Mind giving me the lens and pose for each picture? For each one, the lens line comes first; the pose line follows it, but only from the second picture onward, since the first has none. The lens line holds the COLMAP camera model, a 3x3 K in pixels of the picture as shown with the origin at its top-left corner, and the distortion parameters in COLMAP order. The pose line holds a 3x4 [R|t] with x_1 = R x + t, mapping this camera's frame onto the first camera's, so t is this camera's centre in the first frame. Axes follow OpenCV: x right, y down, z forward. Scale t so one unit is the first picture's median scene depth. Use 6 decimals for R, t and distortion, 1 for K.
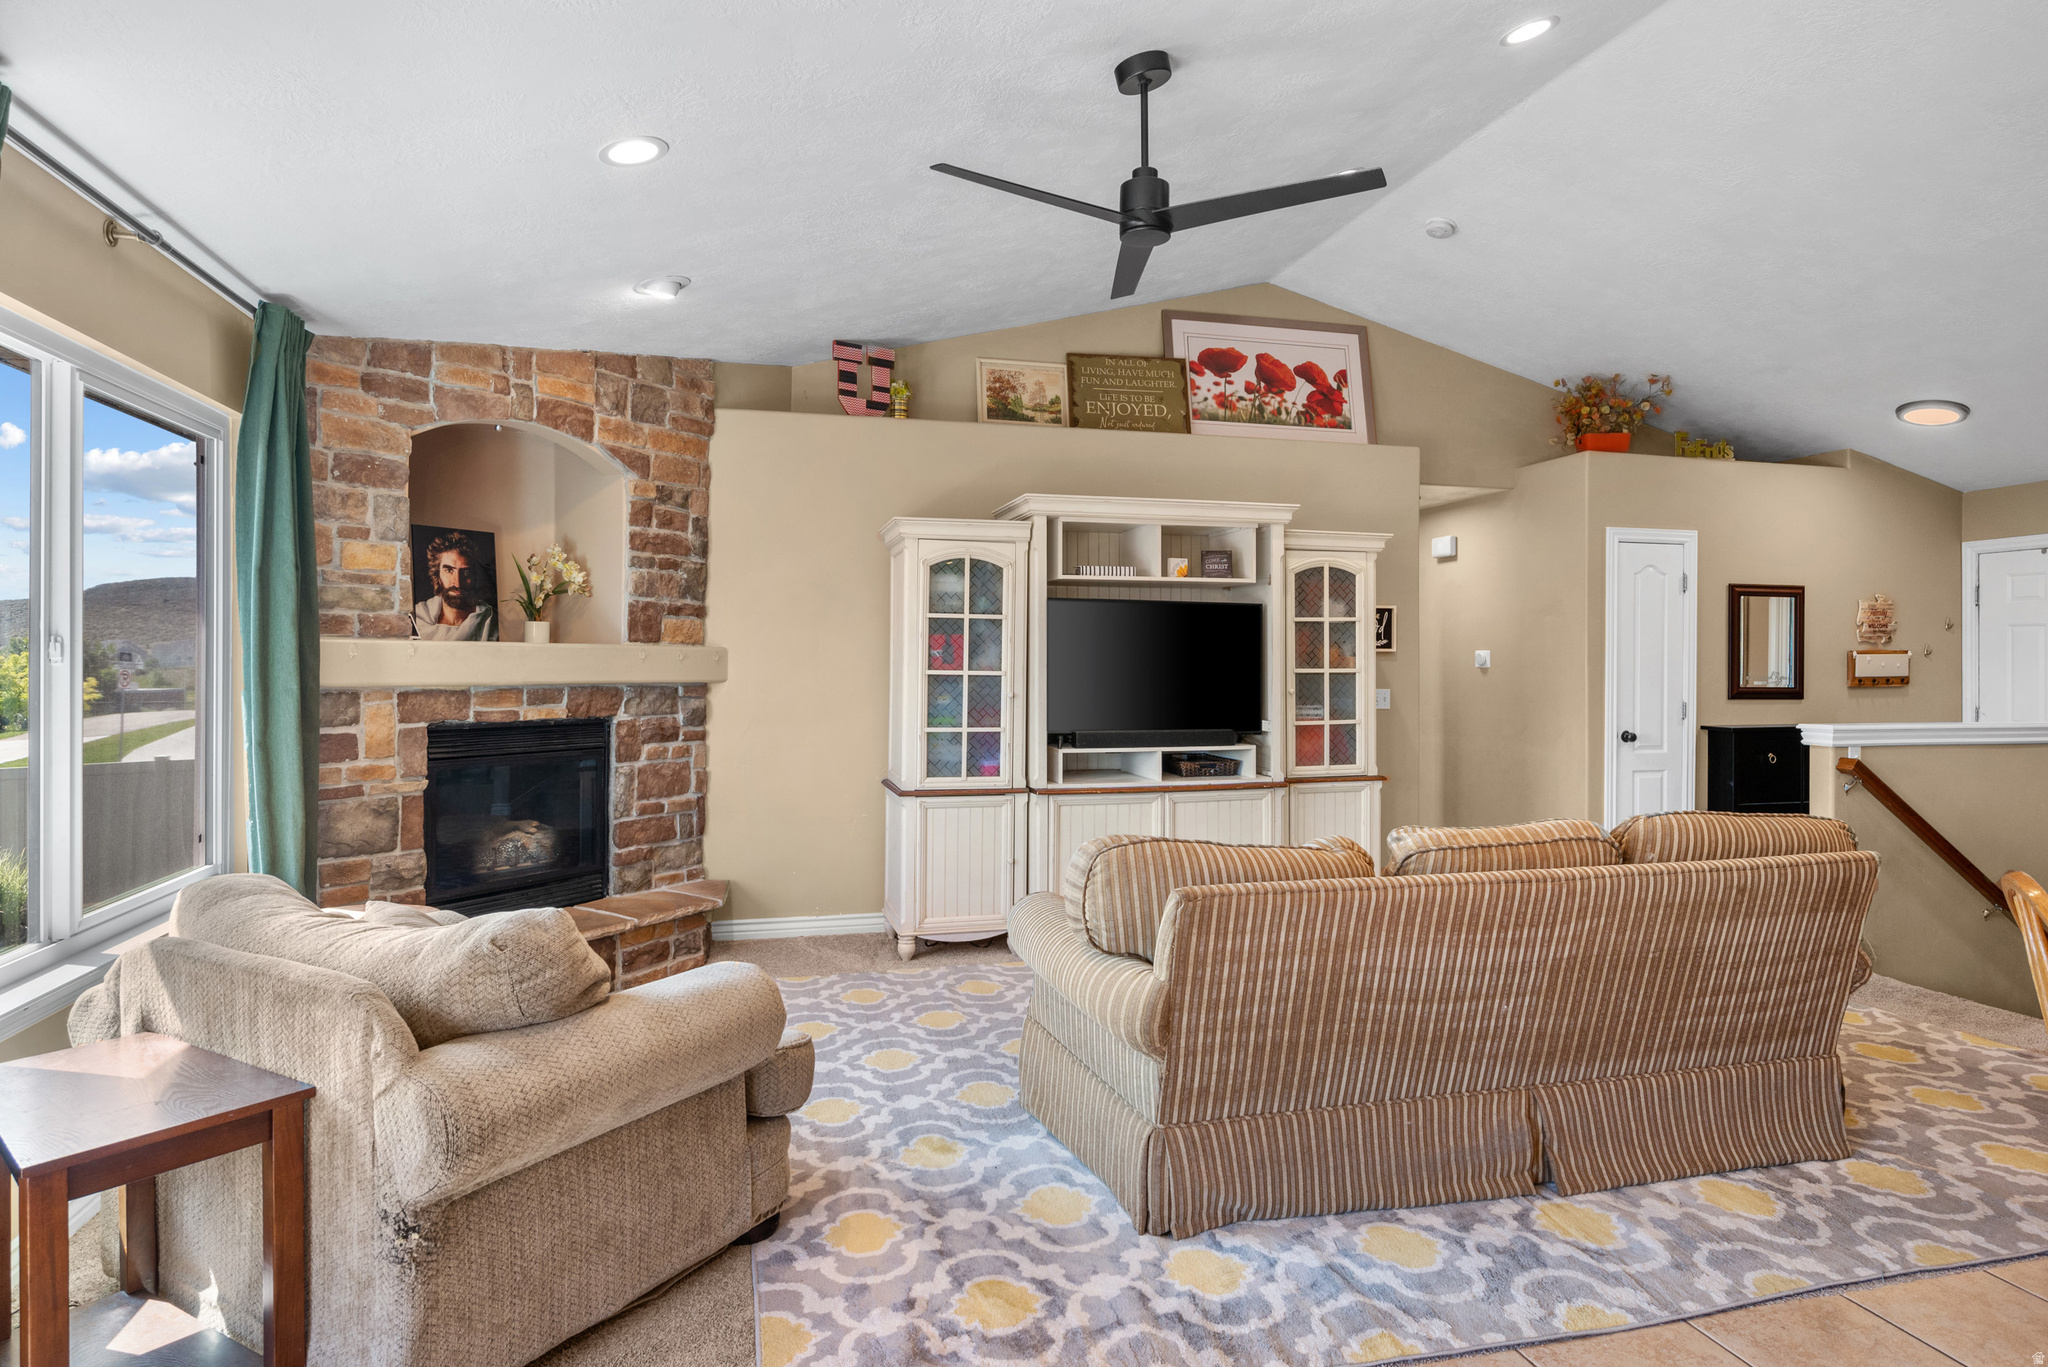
lens RADIAL K [[1156.2, 0, 1027.0], [0, 1156.2, 659.9], [0, 0, 1]] dist [-0.000882, -0.000547]
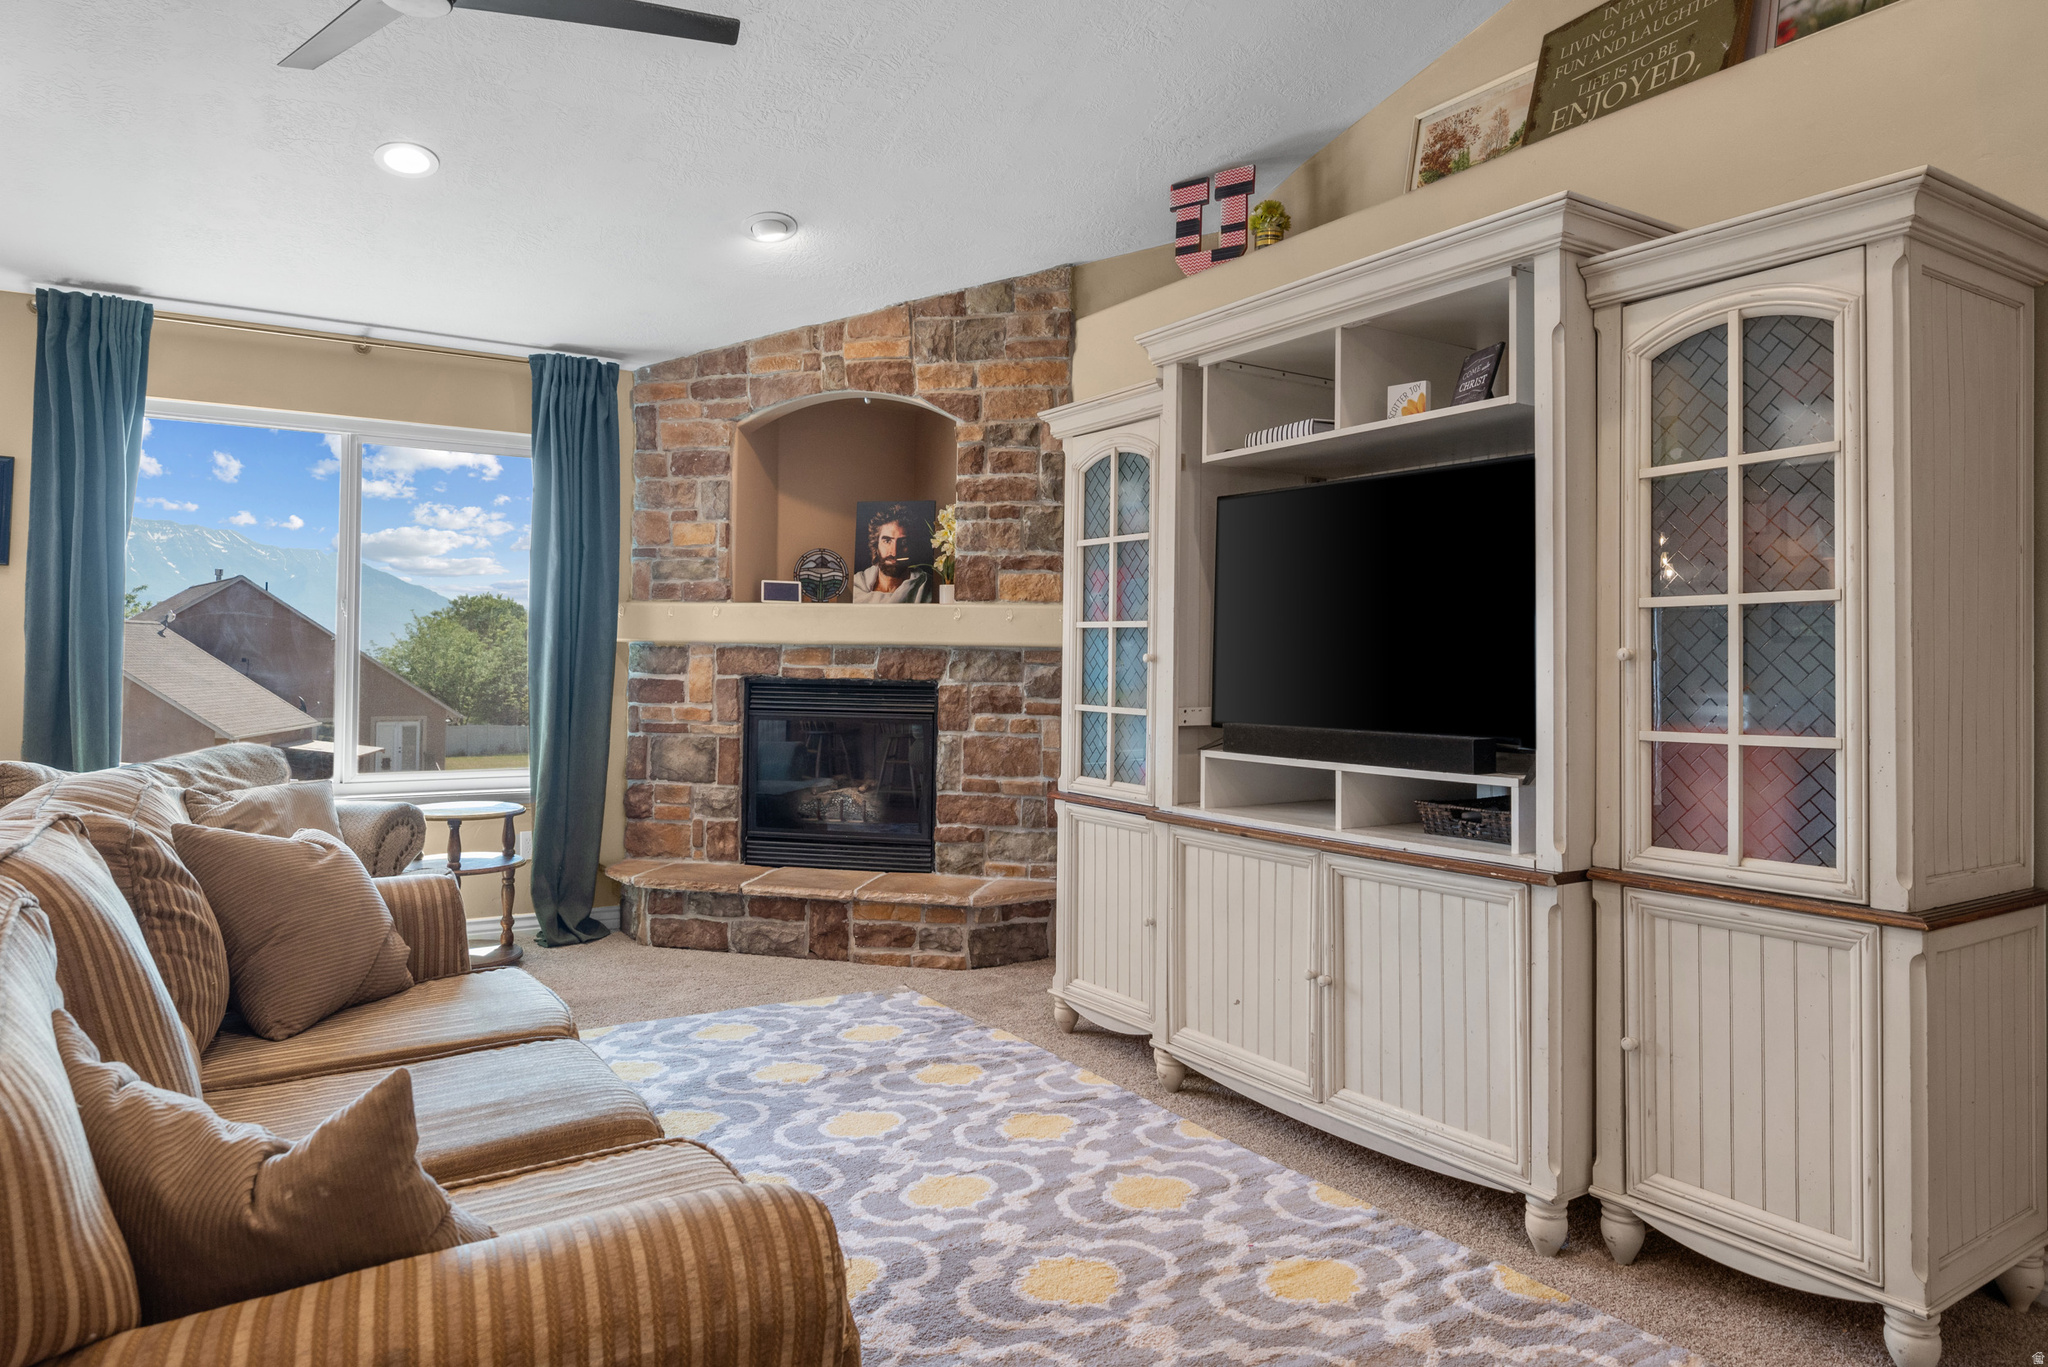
lens RADIAL K [[1292.2, 0, 1025.9], [0, 1292.2, 633.6], [0, 0, 1]] dist [-0.002747, -0.001404]
pose [[0.304965, -0.022663, -0.952094, 0.644400], [-0.009007, 0.999603, -0.026678, 0.037039], [0.952321, 0.016711, 0.304640, 0.728086]]
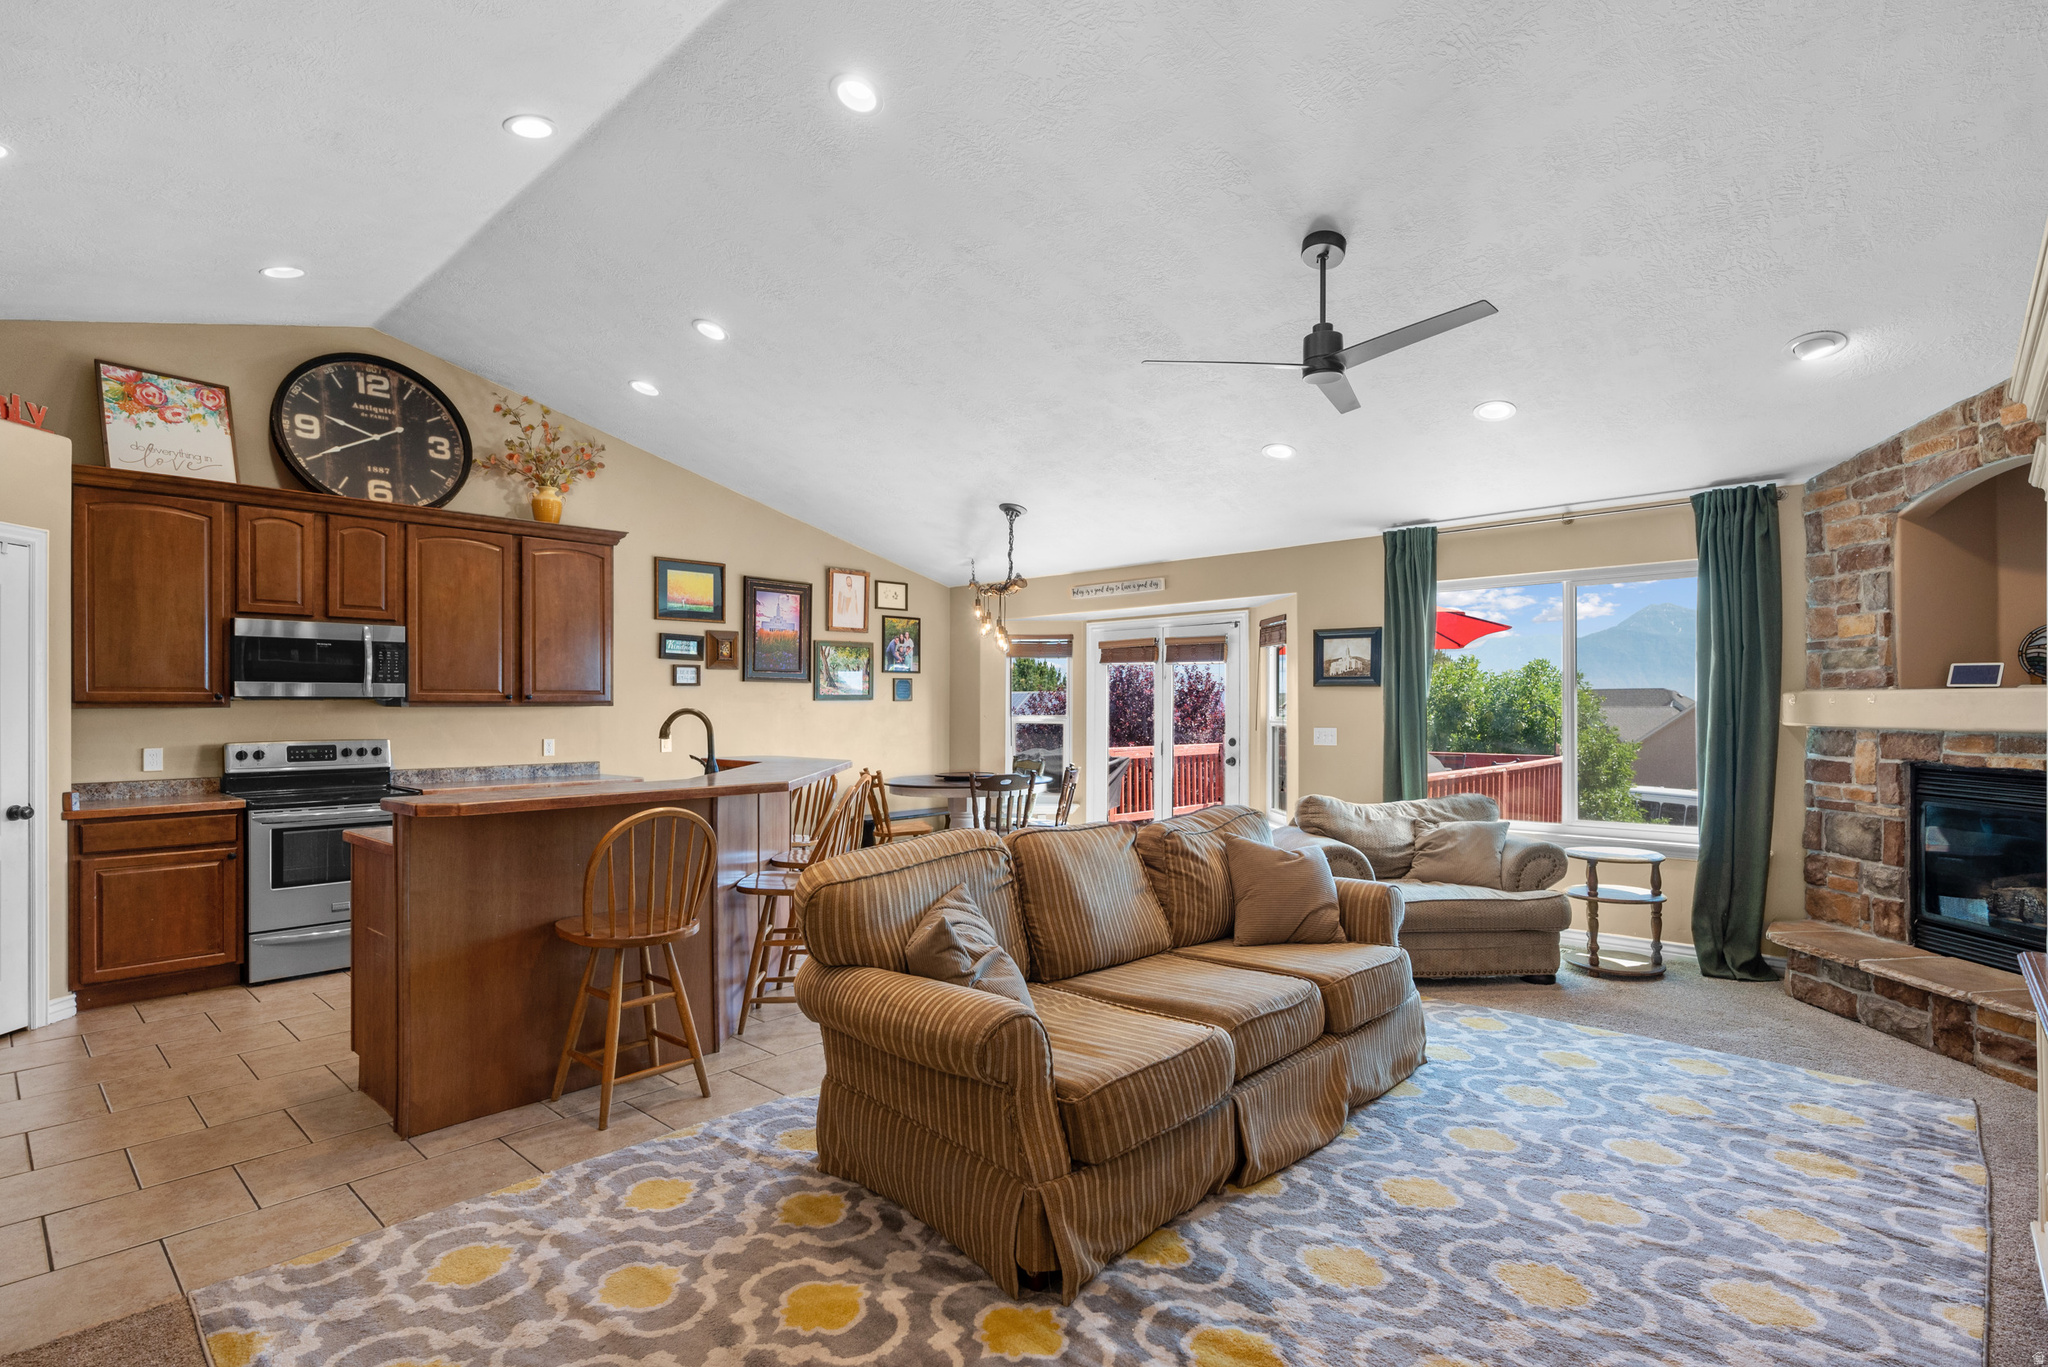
lens RADIAL K [[1002.9, 0, 1035.5], [0, 1002.9, 705.6], [0, 0, 1]] dist [-0.000162, 0.000457]
pose [[-0.841183, -0.003250, -0.540741, 0.630645], [-0.000939, 0.999989, -0.004549, 0.003775], [0.540750, -0.003319, -0.841177, 1.140738]]
